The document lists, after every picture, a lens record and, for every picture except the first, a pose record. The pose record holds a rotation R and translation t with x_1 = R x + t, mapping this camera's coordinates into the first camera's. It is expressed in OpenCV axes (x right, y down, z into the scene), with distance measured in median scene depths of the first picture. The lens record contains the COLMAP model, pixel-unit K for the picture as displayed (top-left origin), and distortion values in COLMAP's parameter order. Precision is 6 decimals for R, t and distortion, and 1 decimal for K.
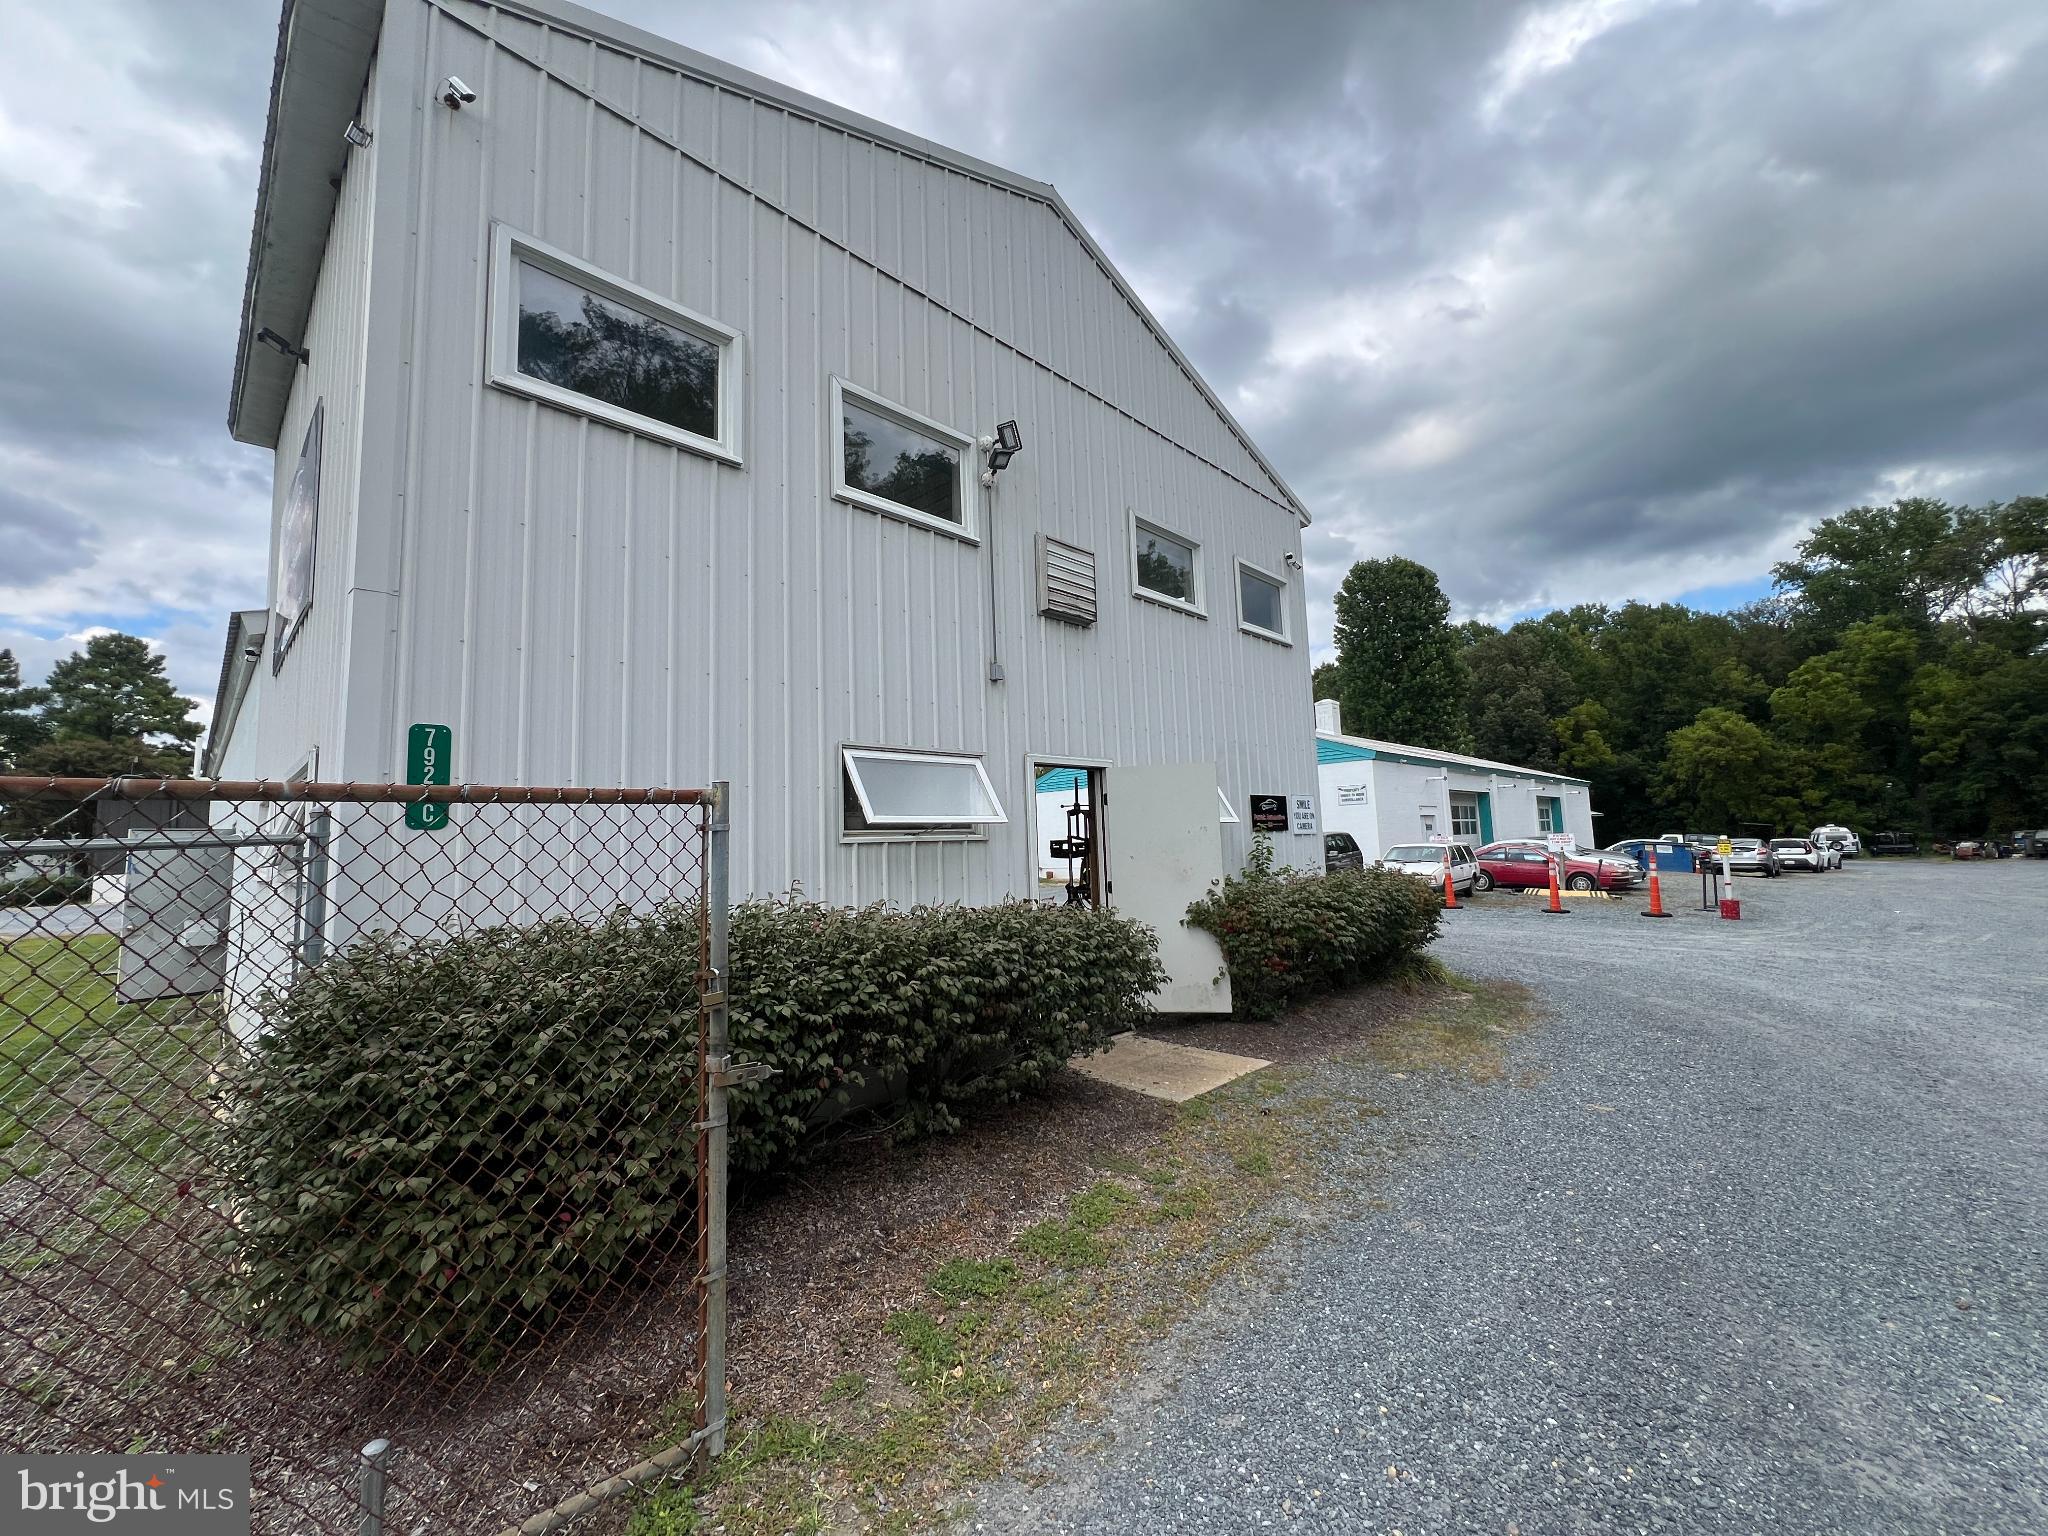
lens RADIAL K [[817.0, 0, 1024.6], [0, 817.0, 757.7], [0, 0, 1]] dist [0.001513, -0.000250]
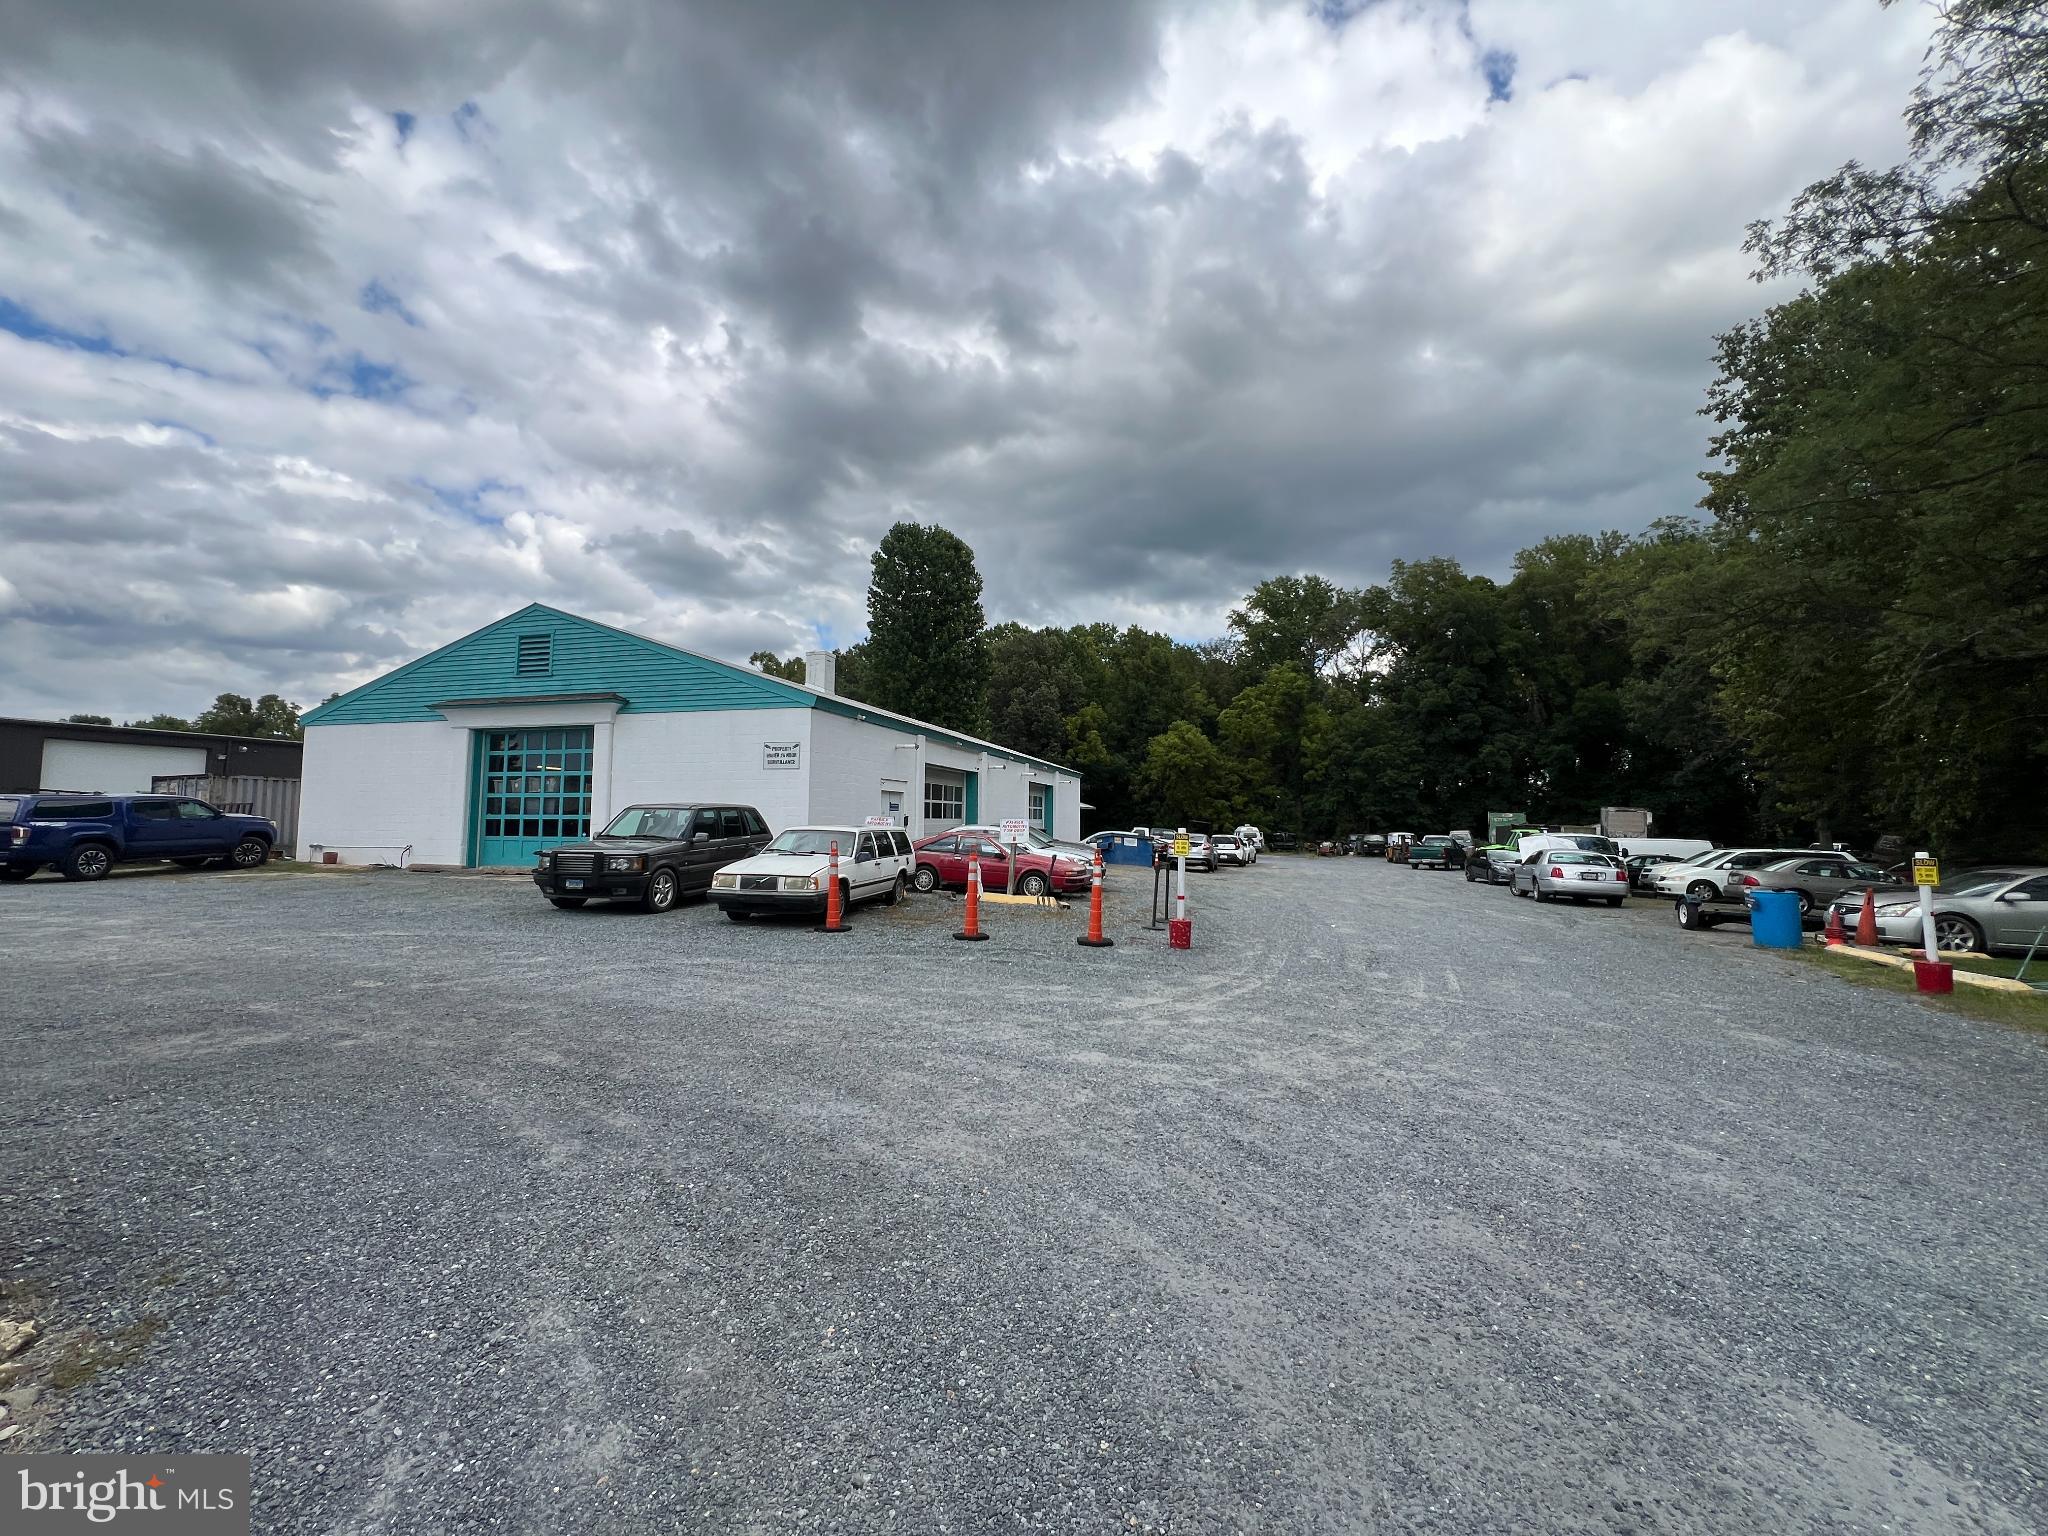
lens RADIAL K [[817.0, 0, 1024.6], [0, 817.0, 757.7], [0, 0, 1]] dist [0.001513, -0.000250]
pose [[0.866907, 0.077019, 0.492483, 0.091322], [-0.089085, 0.996024, 0.001047, 0.010880], [-0.490444, -0.044780, 0.870321, 0.108178]]
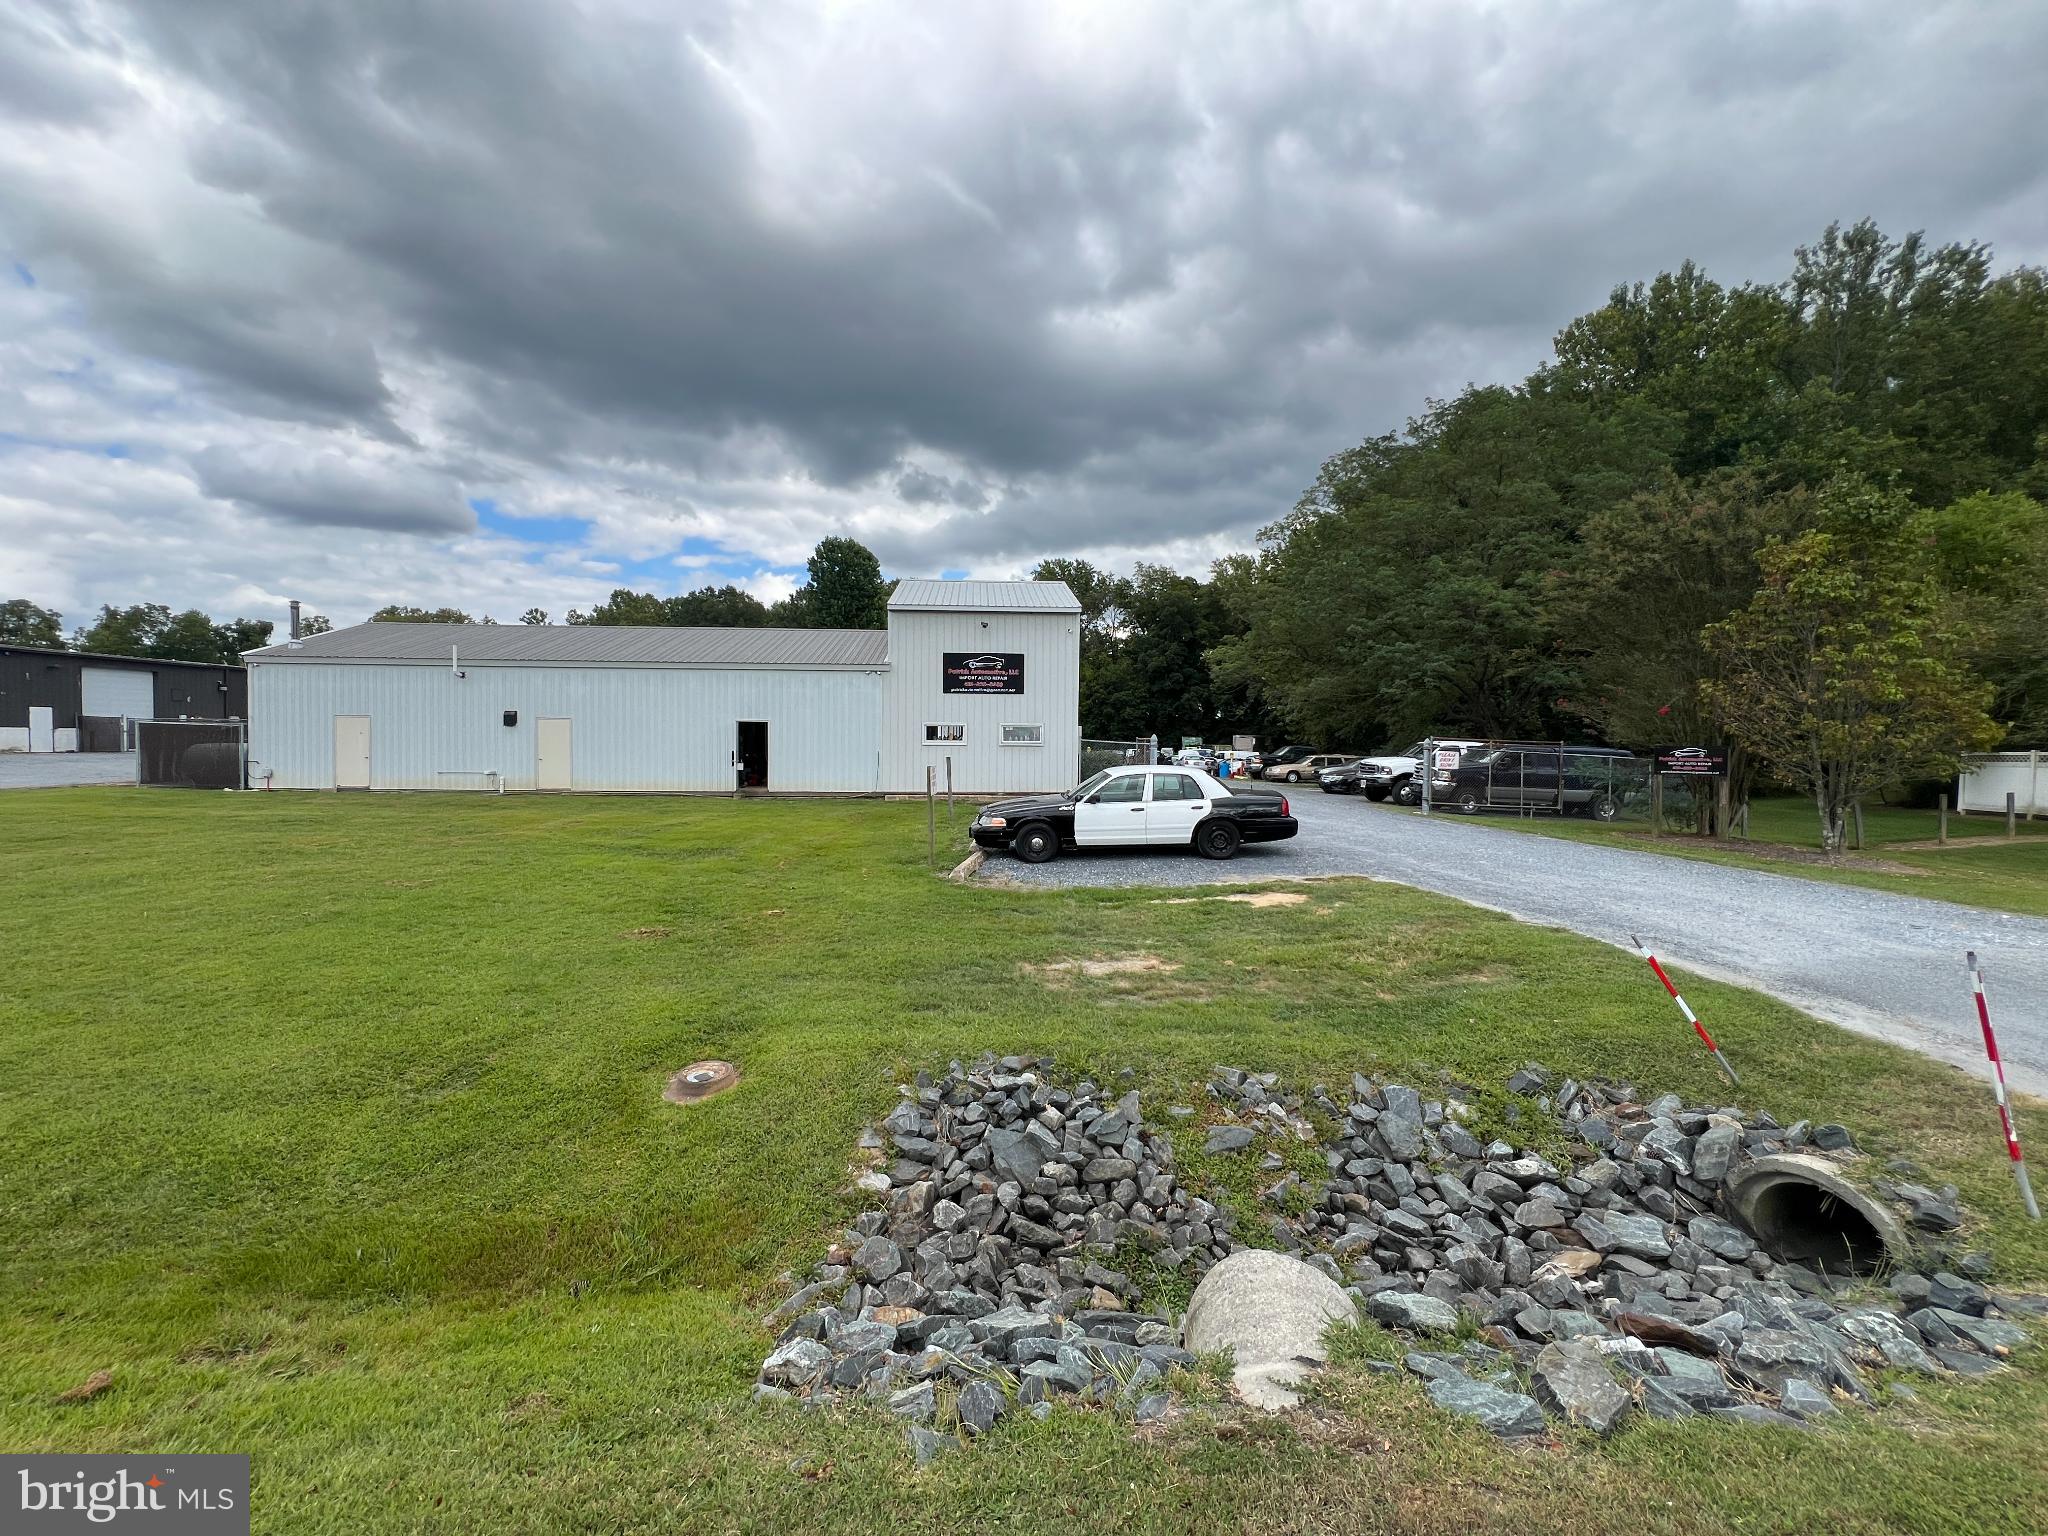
lens RADIAL K [[817.0, 0, 1024.6], [0, 817.0, 757.7], [0, 0, 1]] dist [0.001513, -0.000250]
pose [[0.681060, 0.026270, 0.731756, -0.331424], [-0.113090, 0.991139, 0.069672, -0.008431], [-0.723441, -0.130205, 0.677996, -0.187668]]
